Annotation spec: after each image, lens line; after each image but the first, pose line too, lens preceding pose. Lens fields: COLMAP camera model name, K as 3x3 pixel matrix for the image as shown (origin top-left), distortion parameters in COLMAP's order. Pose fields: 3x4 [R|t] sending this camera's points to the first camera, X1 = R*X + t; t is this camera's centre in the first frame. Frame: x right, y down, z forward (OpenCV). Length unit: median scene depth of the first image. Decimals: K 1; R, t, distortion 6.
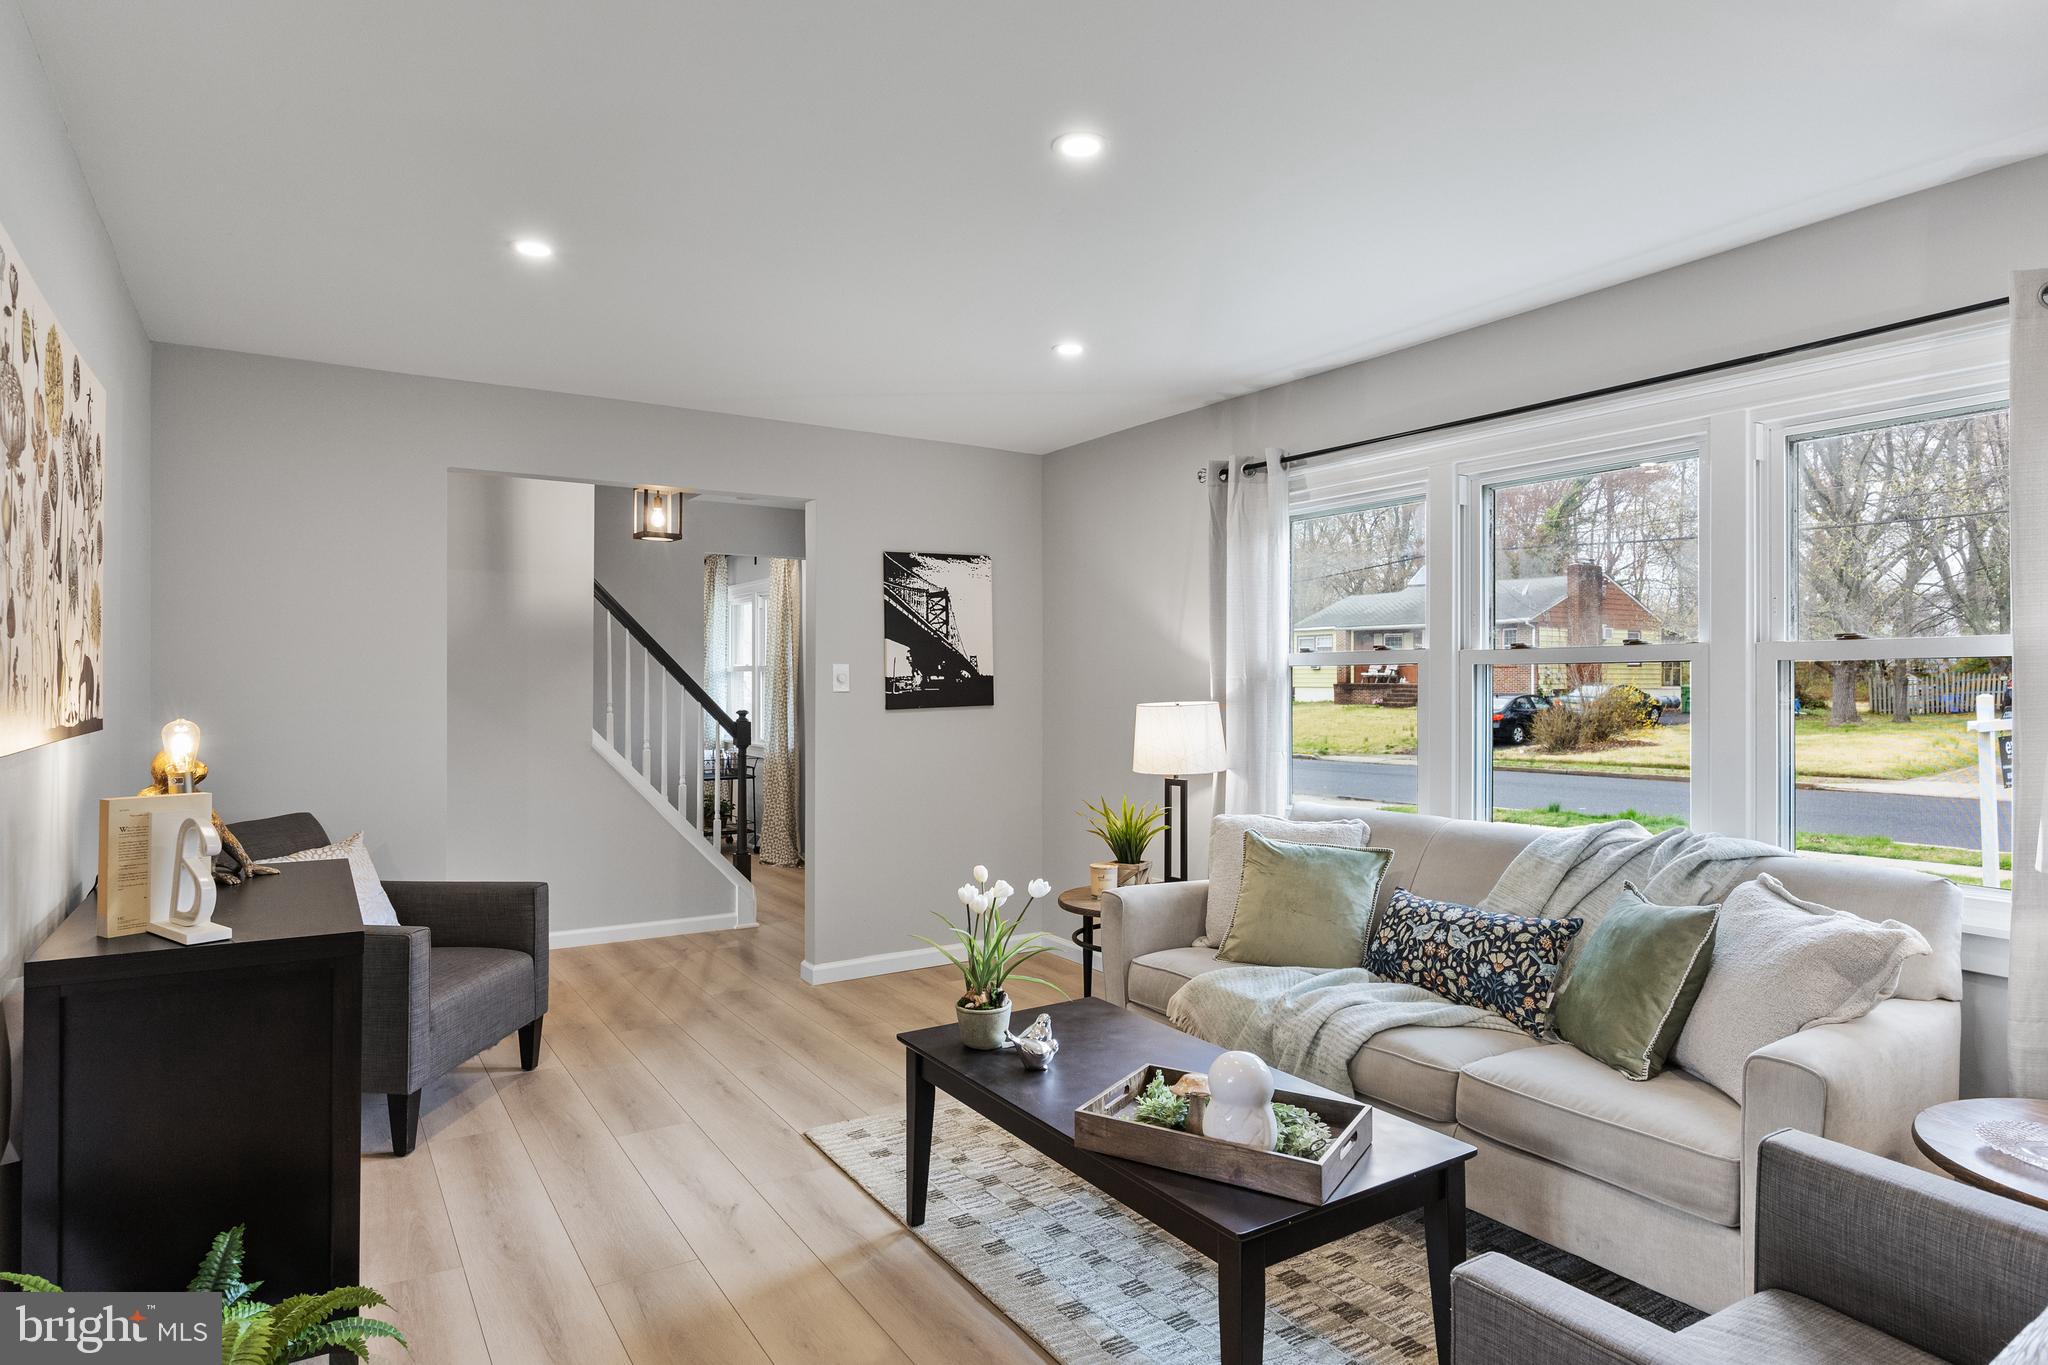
lens RADIAL K [[1145.2, 0, 1024.0], [0, 1145.2, 682.5], [0, 0, 1]] dist [0.022920, -0.000397]
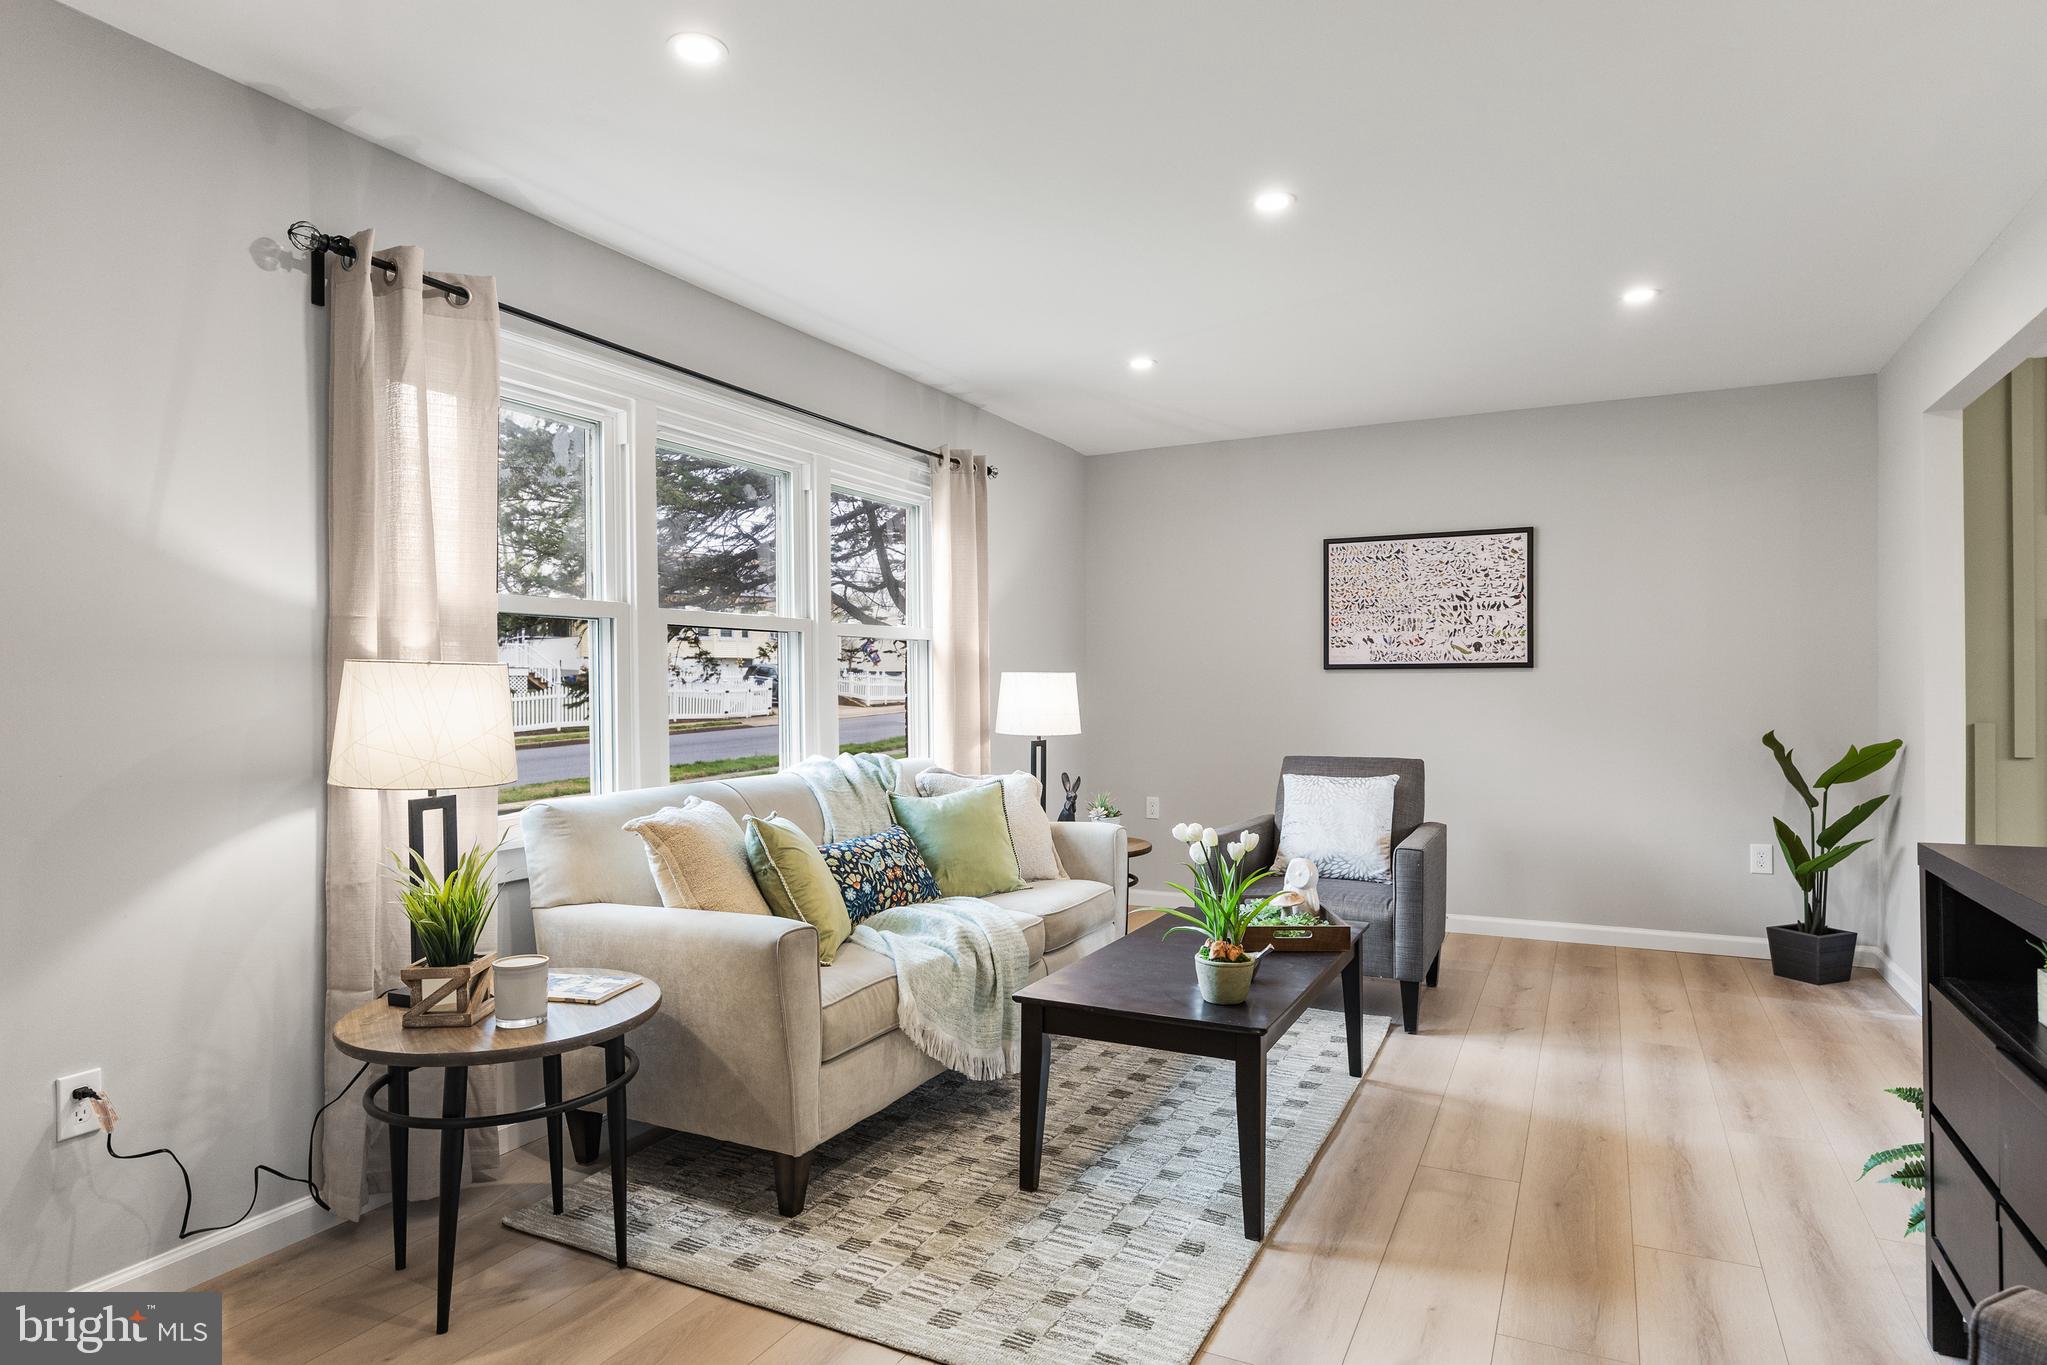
lens RADIAL K [[1144.6, 0, 1023.5], [0, 1144.6, 682.5], [0, 0, 1]] dist [0.022920, -0.000397]
pose [[-0.505302, 0.006568, 0.862917, -0.713197], [0.005225, 0.999976, -0.004551, 0.046633], [-0.862927, 0.002209, -0.505324, 1.486186]]
